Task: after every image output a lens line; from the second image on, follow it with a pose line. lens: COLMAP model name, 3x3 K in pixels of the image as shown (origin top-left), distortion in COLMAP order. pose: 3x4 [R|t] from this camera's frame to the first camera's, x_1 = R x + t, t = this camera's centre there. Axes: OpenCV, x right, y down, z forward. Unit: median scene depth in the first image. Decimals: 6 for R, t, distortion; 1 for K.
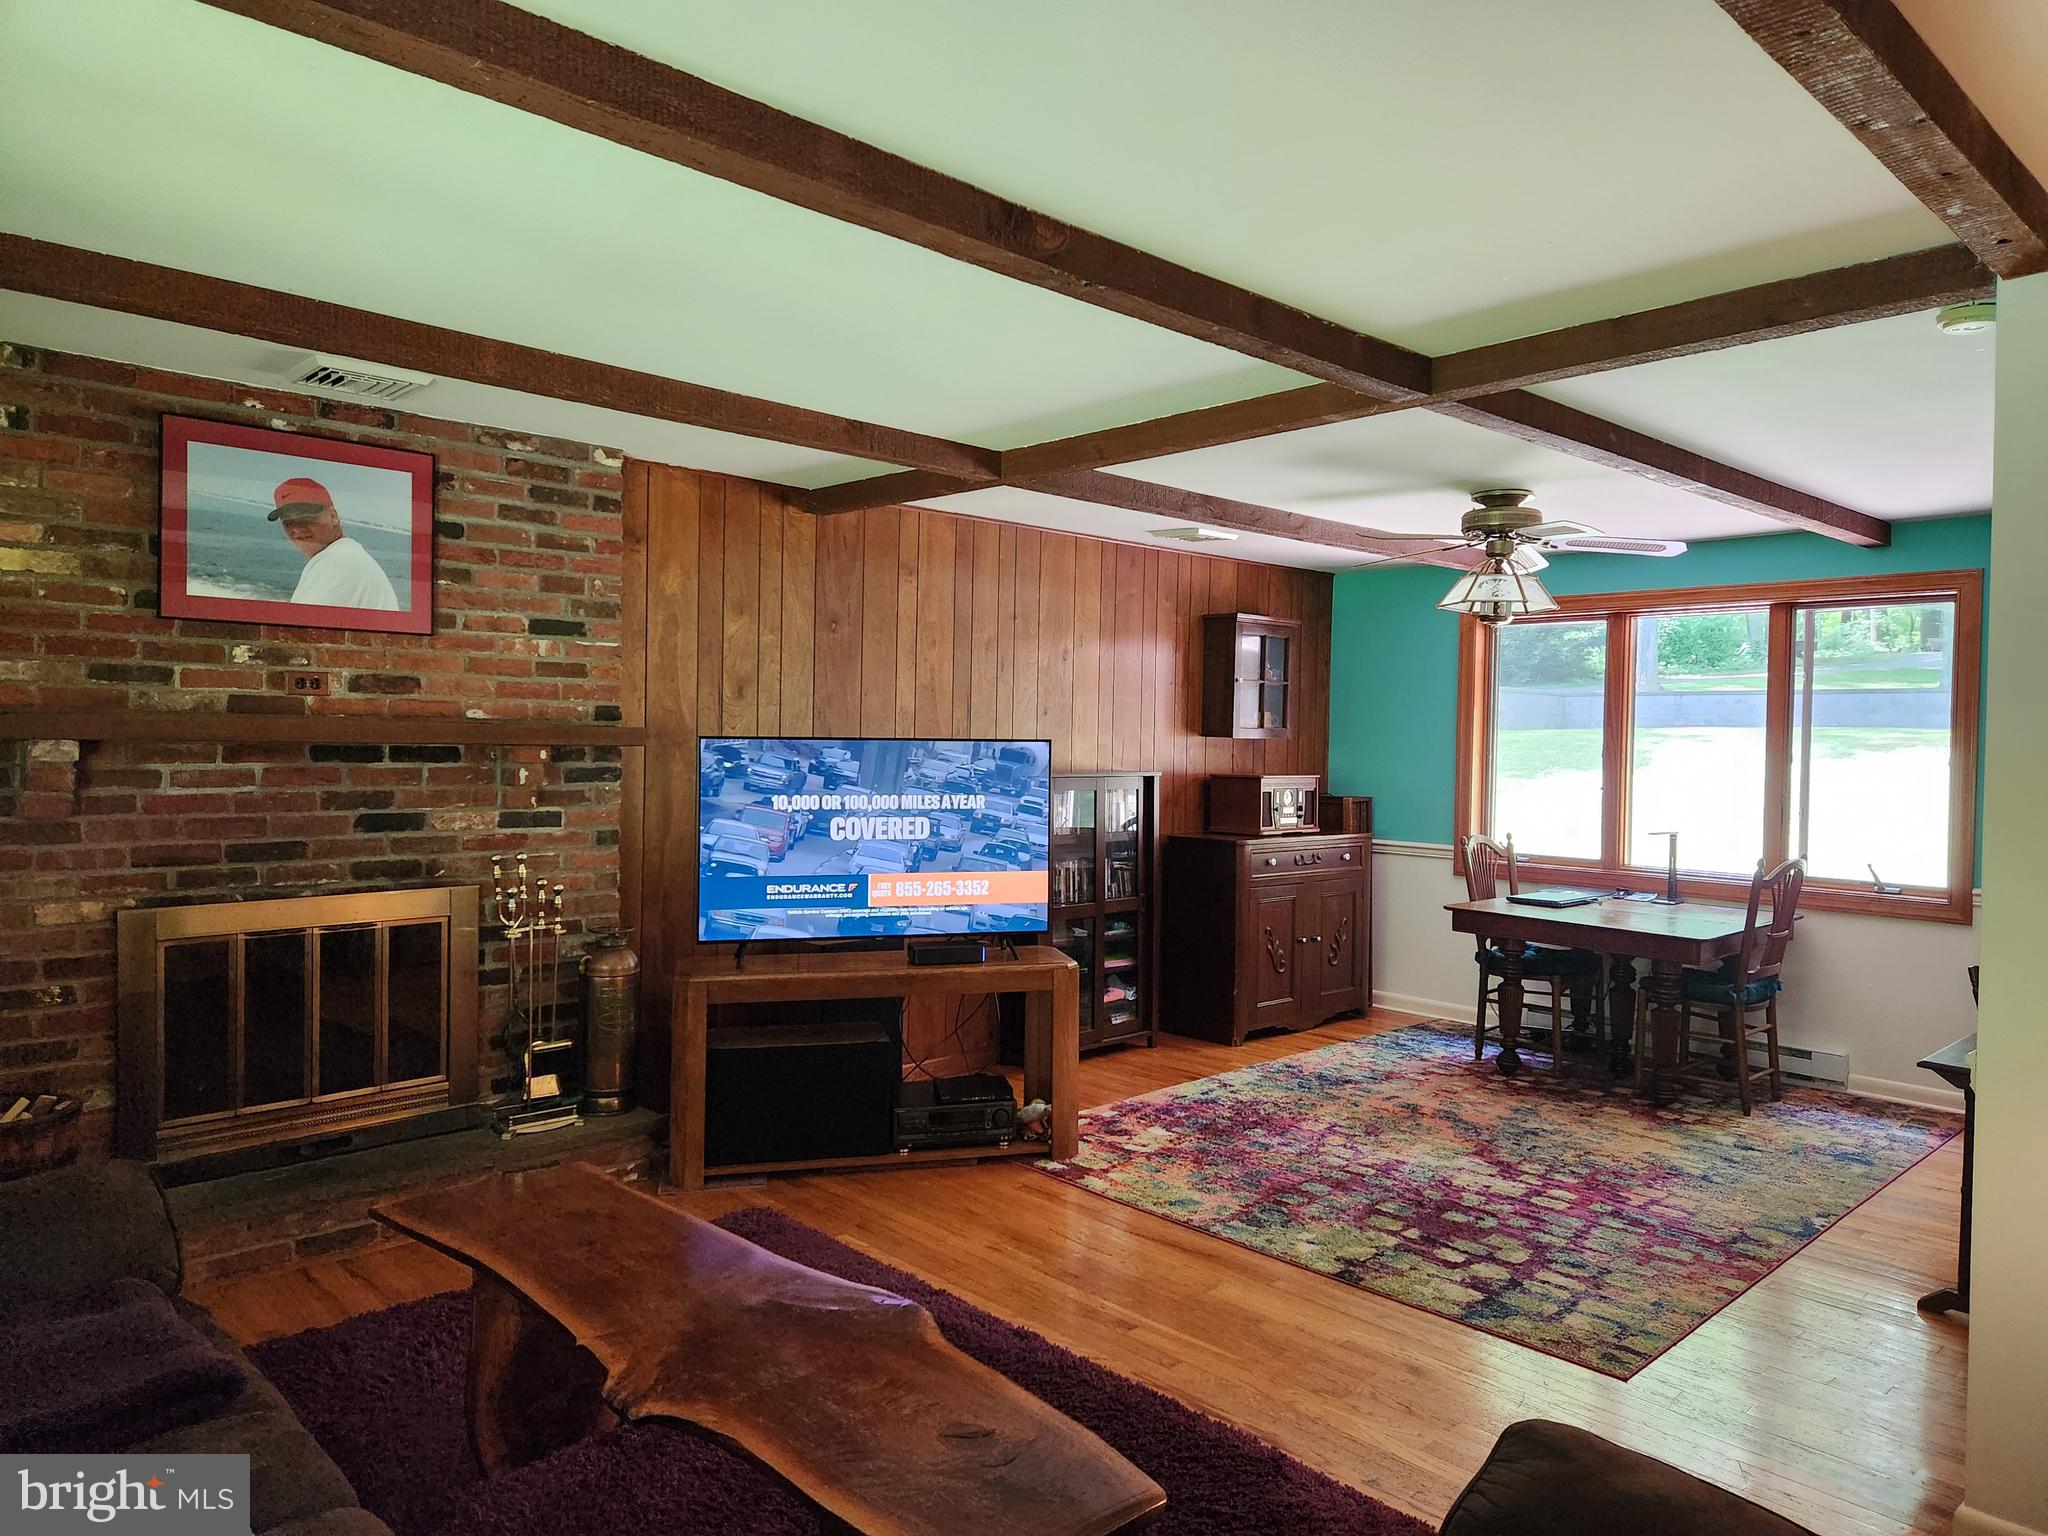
lens RADIAL K [[1361.5, 0, 1047.4], [0, 1361.5, 755.0], [0, 0, 1]] dist [0.086799, -0.077894]
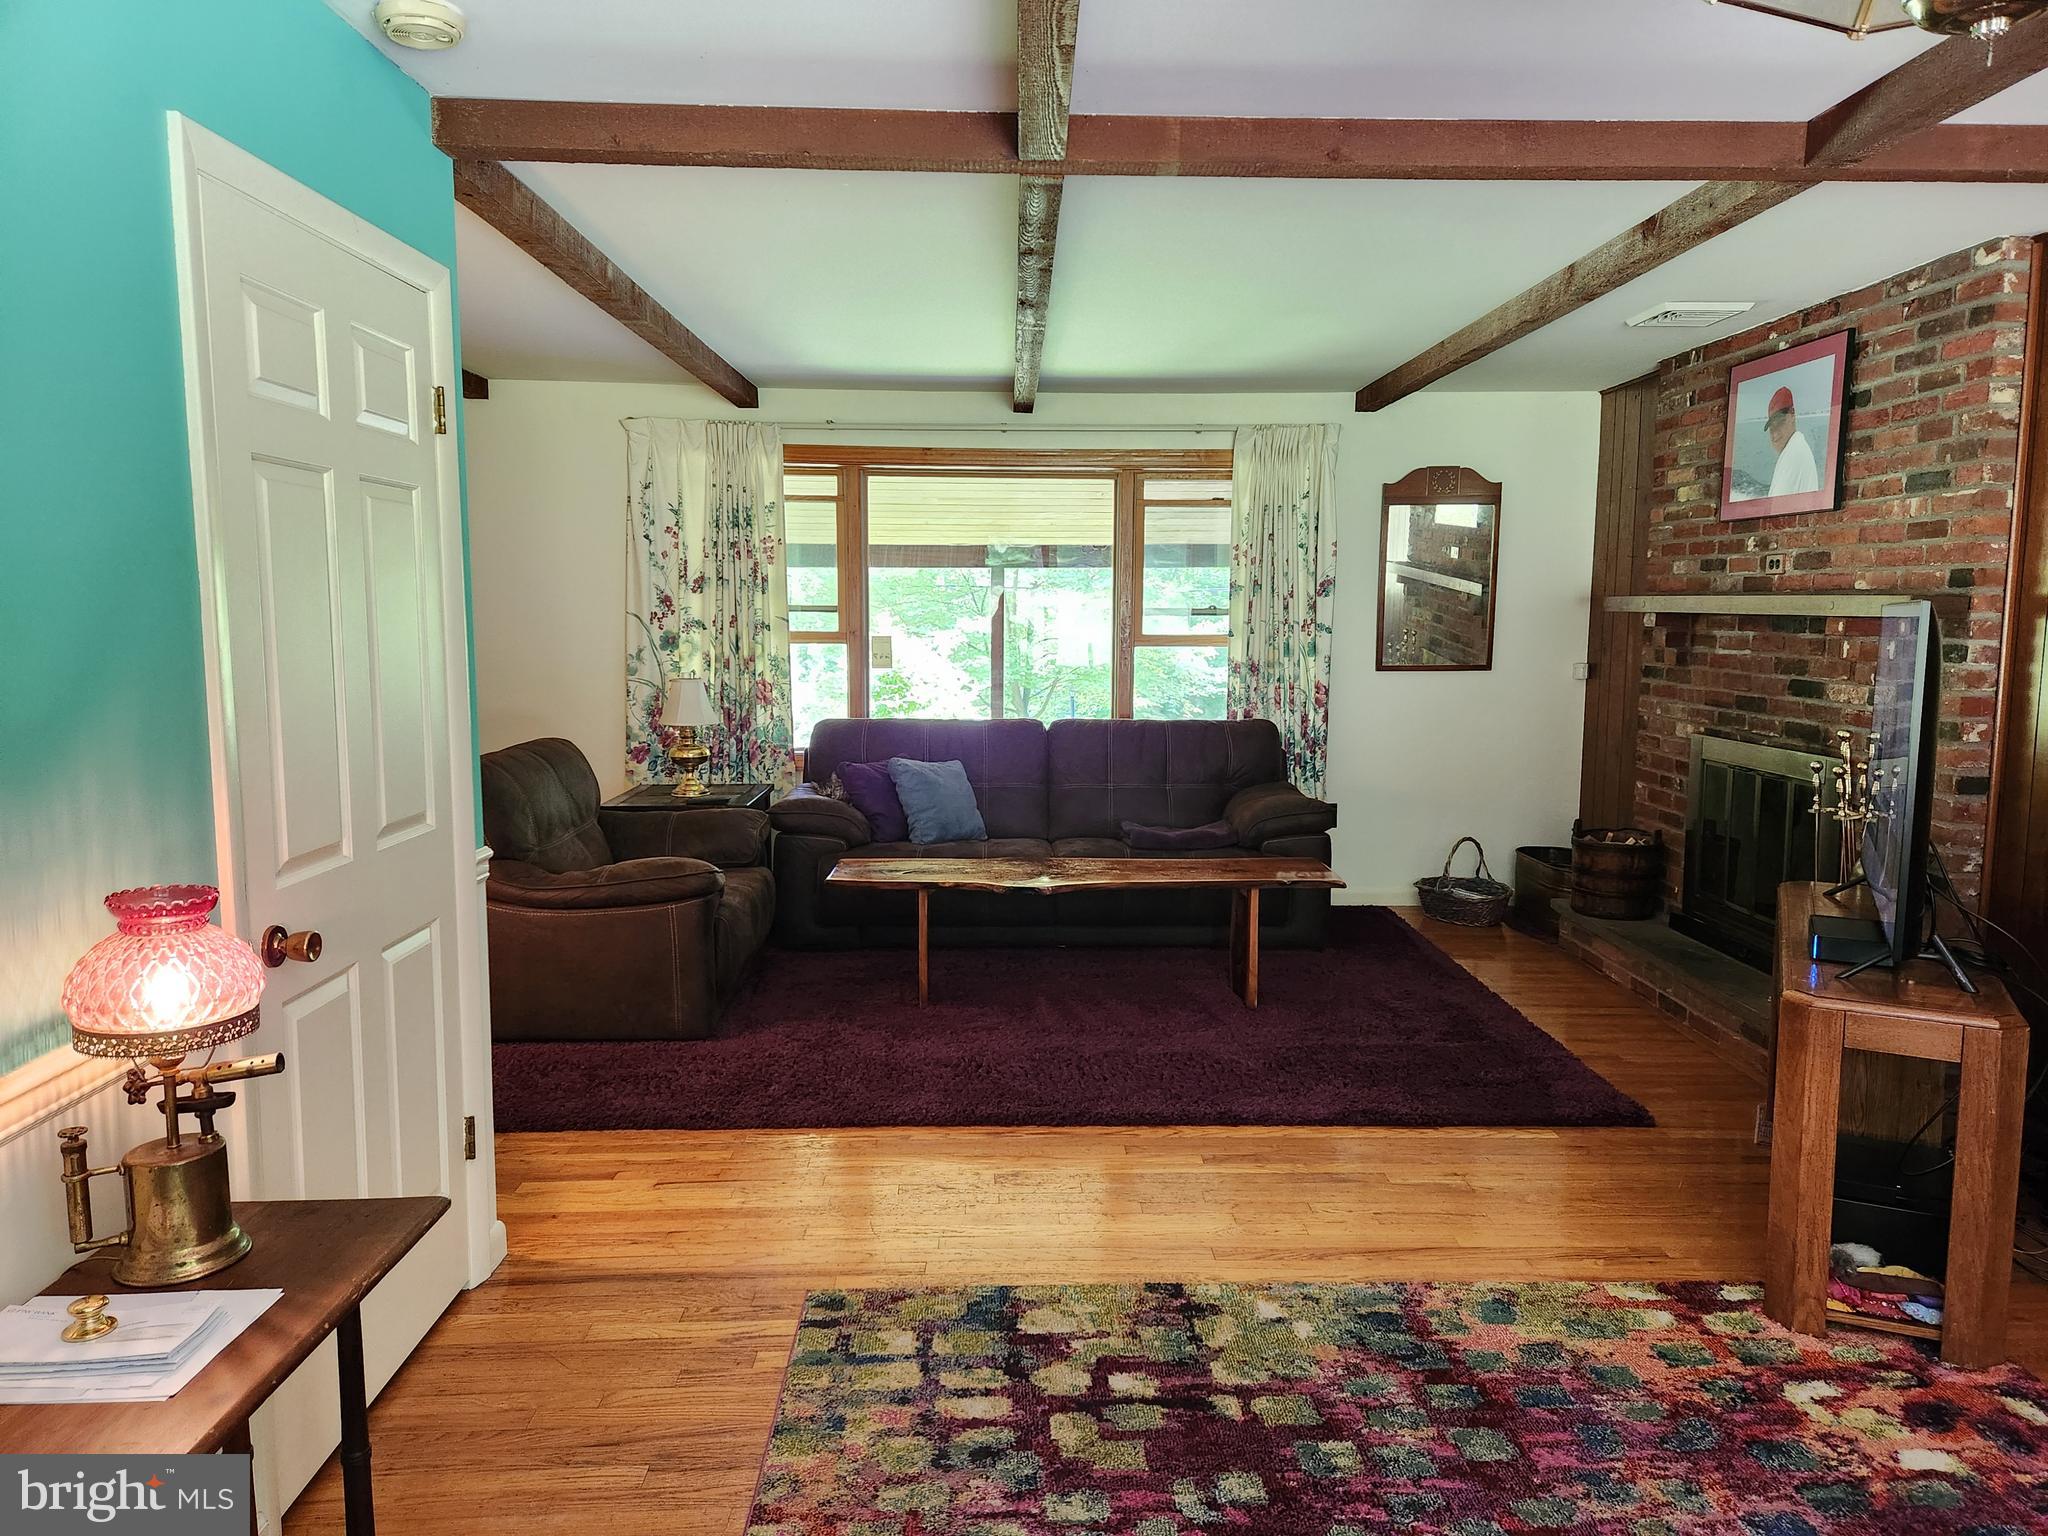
lens RADIAL K [[1361.5, 0, 1047.4], [0, 1361.5, 755.0], [0, 0, 1]] dist [0.086799, -0.077894]
pose [[-0.670667, 0.060164, -0.739315, 0.666329], [-0.029448, 0.993760, 0.107585, 0.000675], [0.741174, 0.093925, -0.664710, 1.173920]]
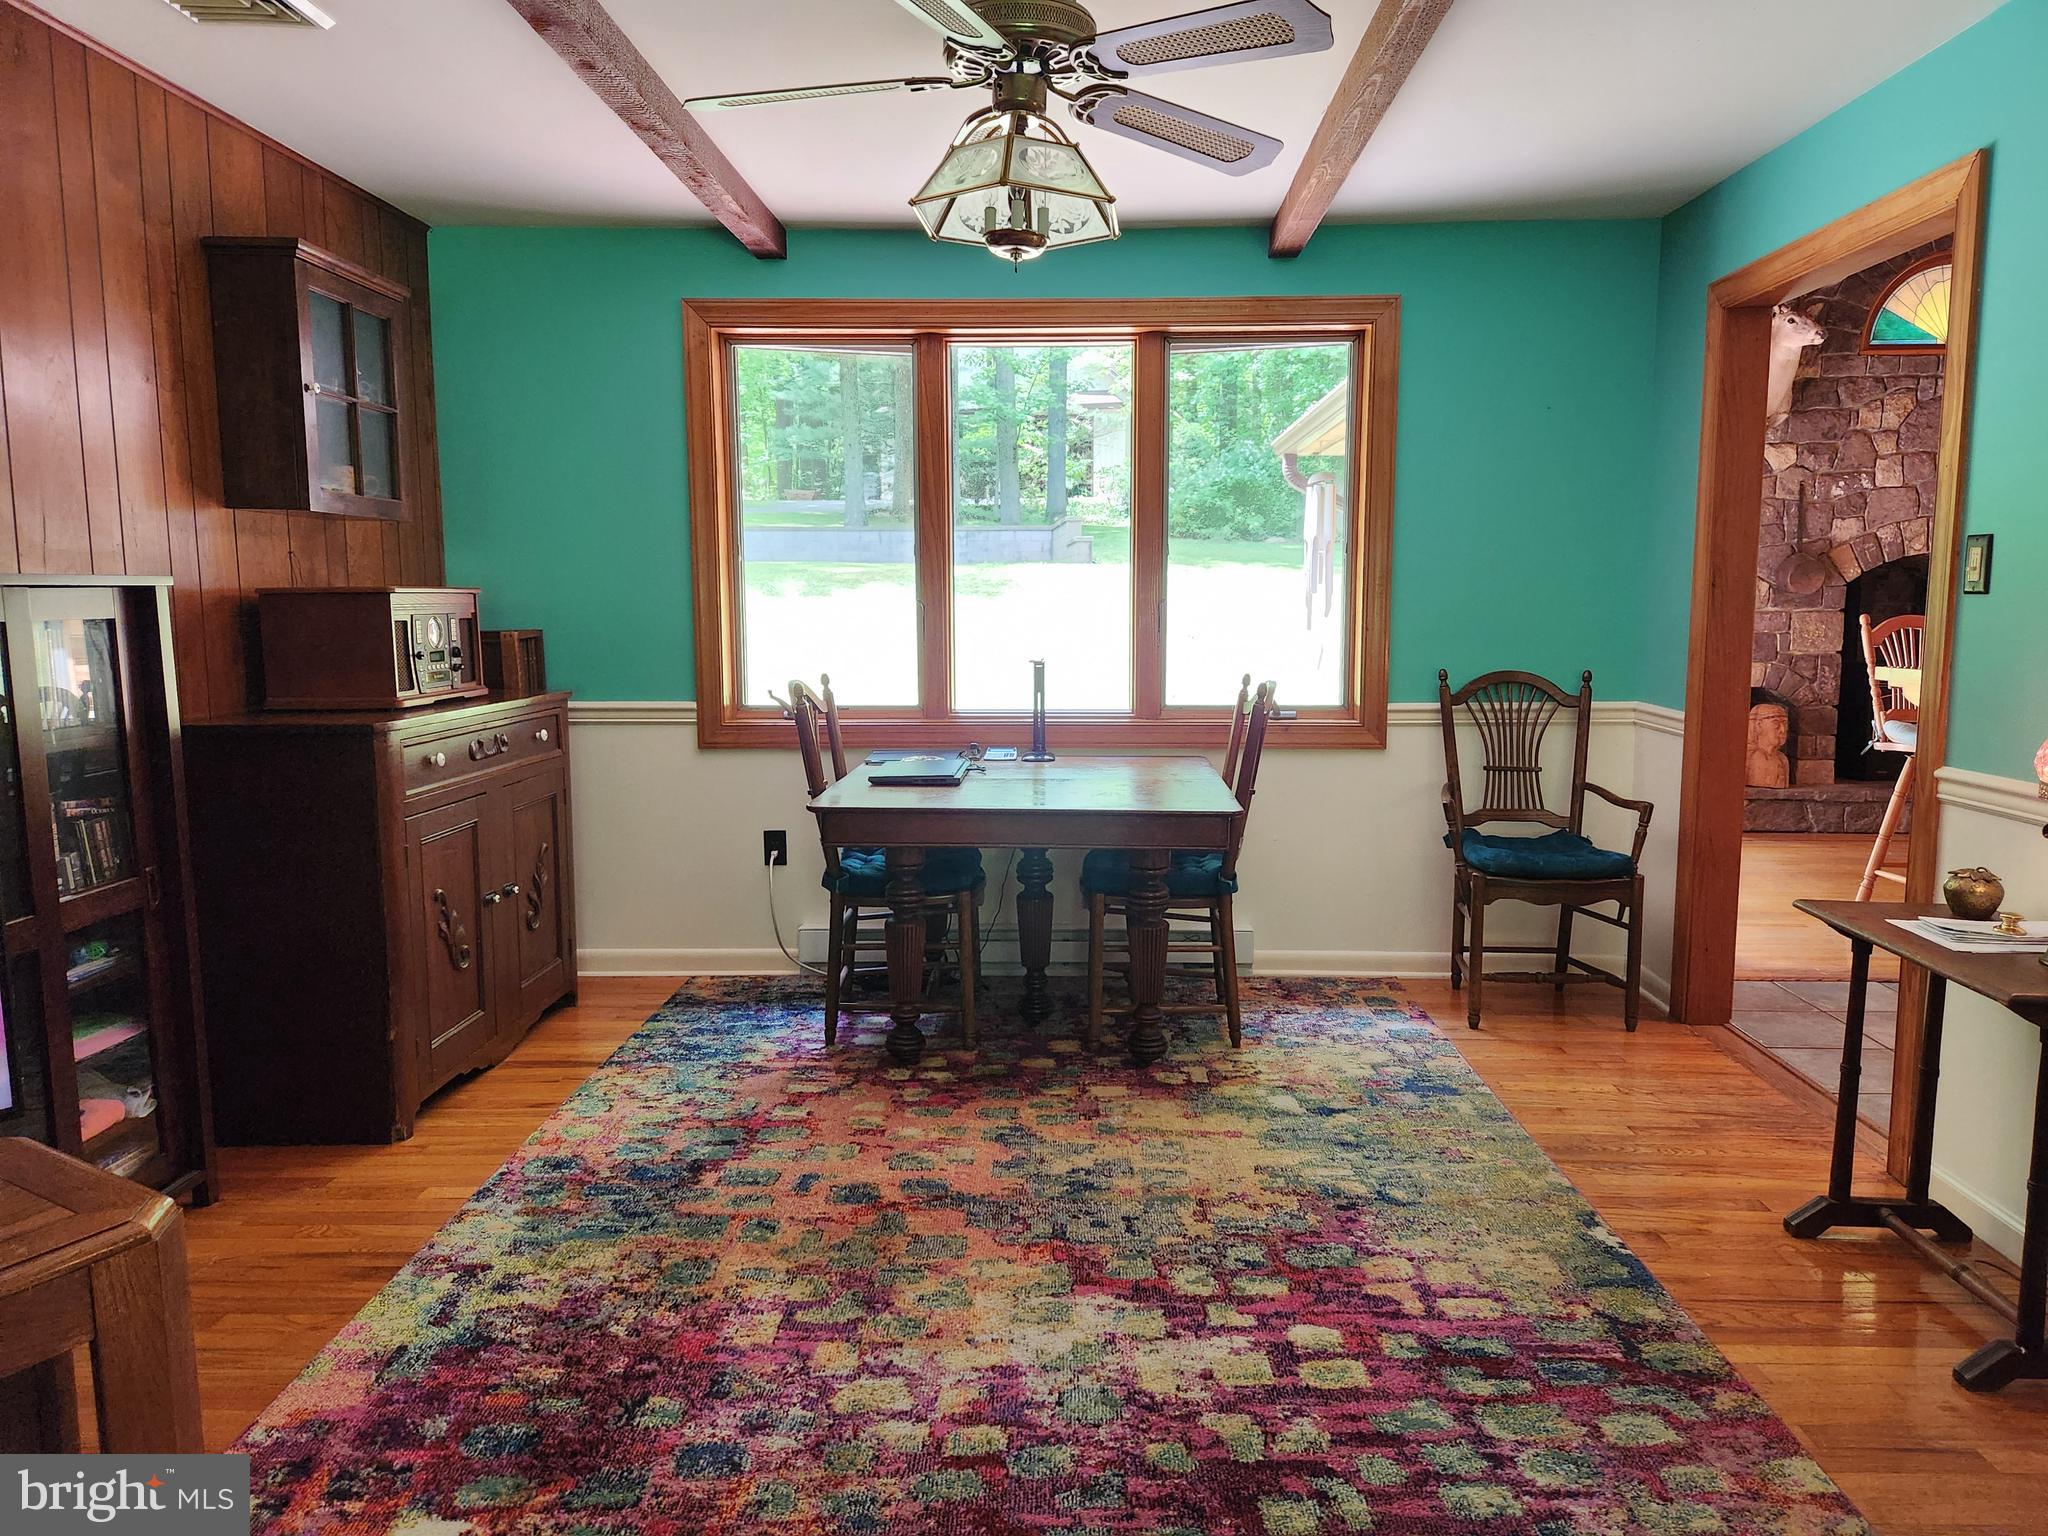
lens RADIAL K [[1361.5, 0, 1047.4], [0, 1361.5, 755.0], [0, 0, 1]] dist [0.086799, -0.077894]
pose [[0.709742, -0.100207, 0.697299, -0.042673], [0.026132, 0.992895, 0.116087, 0.033926], [-0.703977, -0.064170, 0.707318, 0.696272]]
